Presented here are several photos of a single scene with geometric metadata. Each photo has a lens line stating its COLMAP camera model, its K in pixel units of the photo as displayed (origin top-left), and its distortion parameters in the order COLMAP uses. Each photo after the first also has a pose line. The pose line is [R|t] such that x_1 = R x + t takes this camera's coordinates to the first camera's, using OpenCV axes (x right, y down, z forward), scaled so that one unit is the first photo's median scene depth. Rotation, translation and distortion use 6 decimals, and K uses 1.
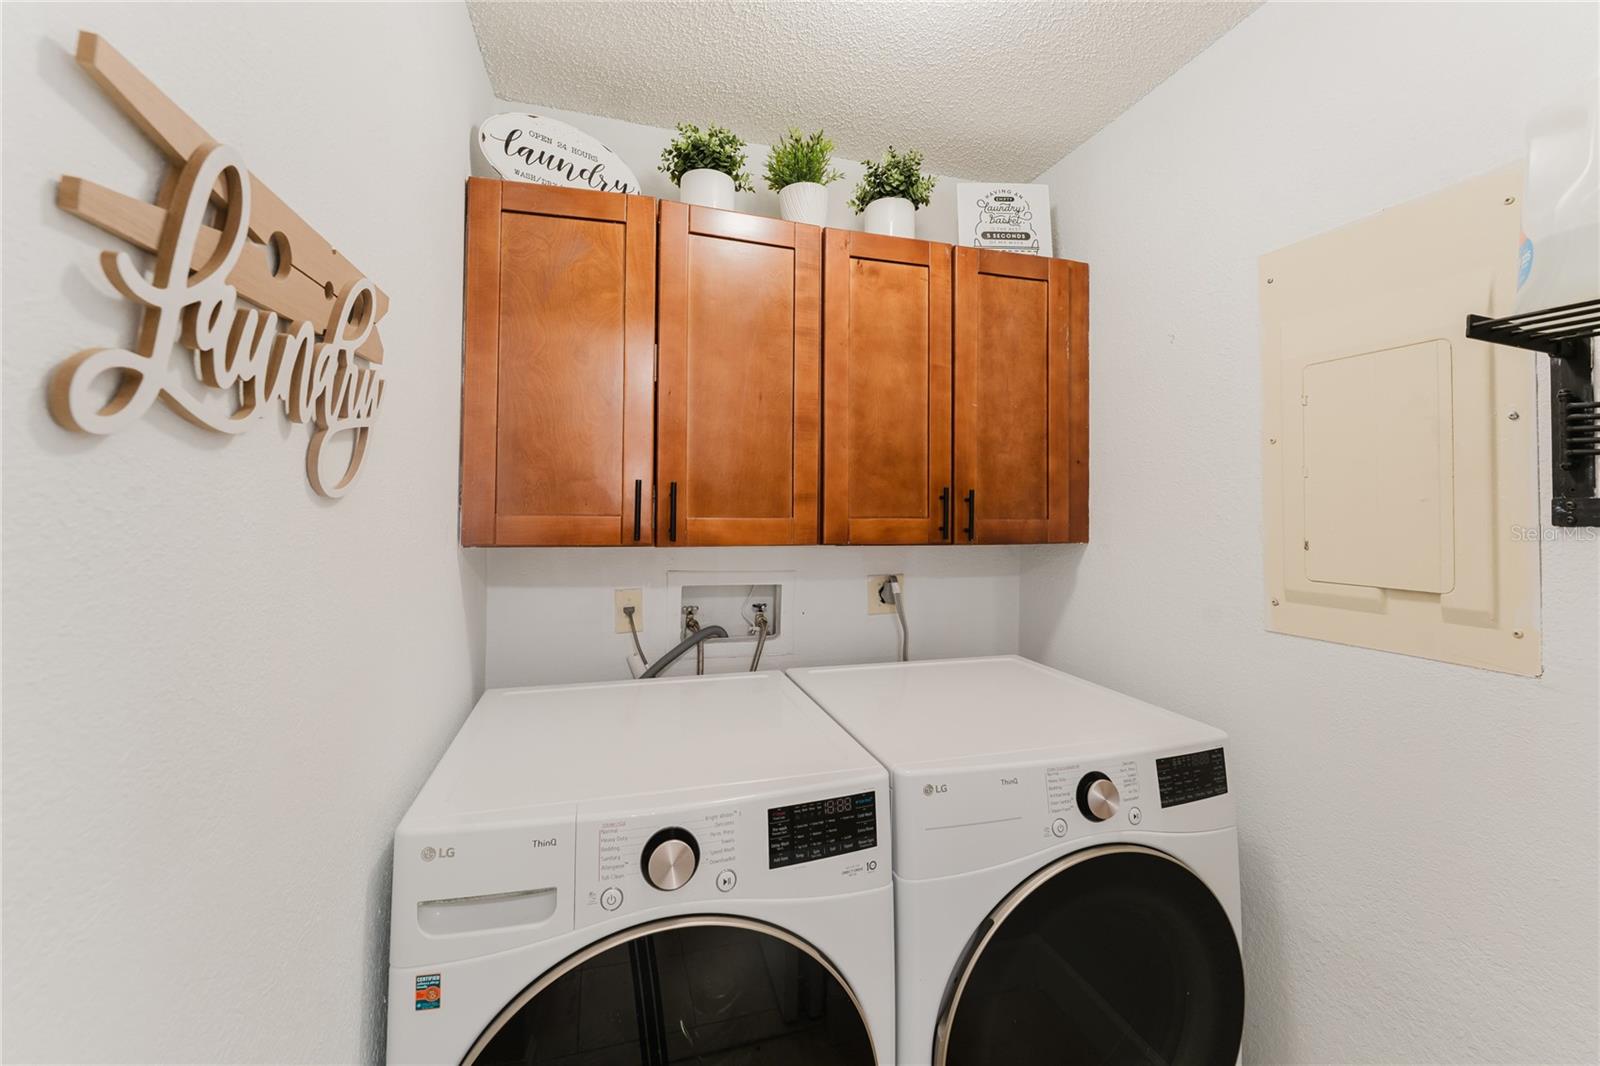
lens RADIAL K [[643.5, 0, 790.7], [0, 643.5, 496.1], [0, 0, 1]] dist [-0.000278, -0.000137]
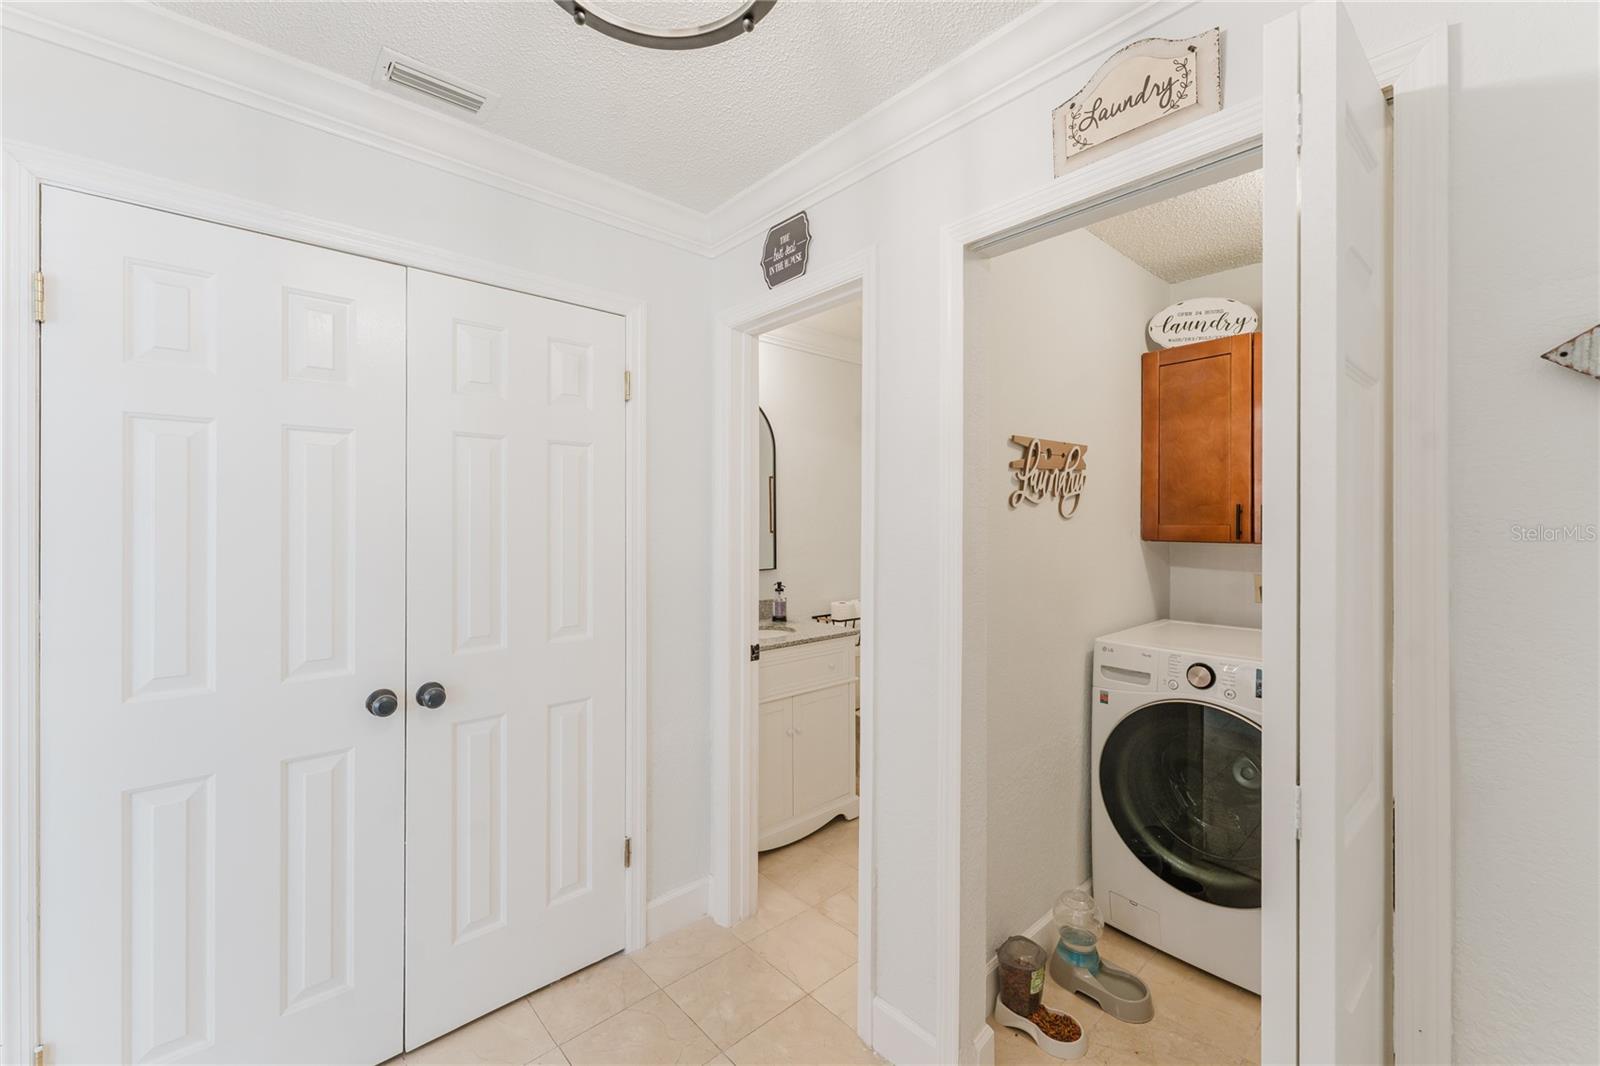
lens RADIAL K [[643.5, 0, 798.8], [0, 643.5, 525.2], [0, 0, 1]] dist [-0.000278, -0.000137]
pose [[0.428576, -0.000899, -0.903505, 1.463836], [0.022958, 0.999687, 0.009896, -0.022355], [0.903214, -0.024984, 0.428462, -1.436030]]
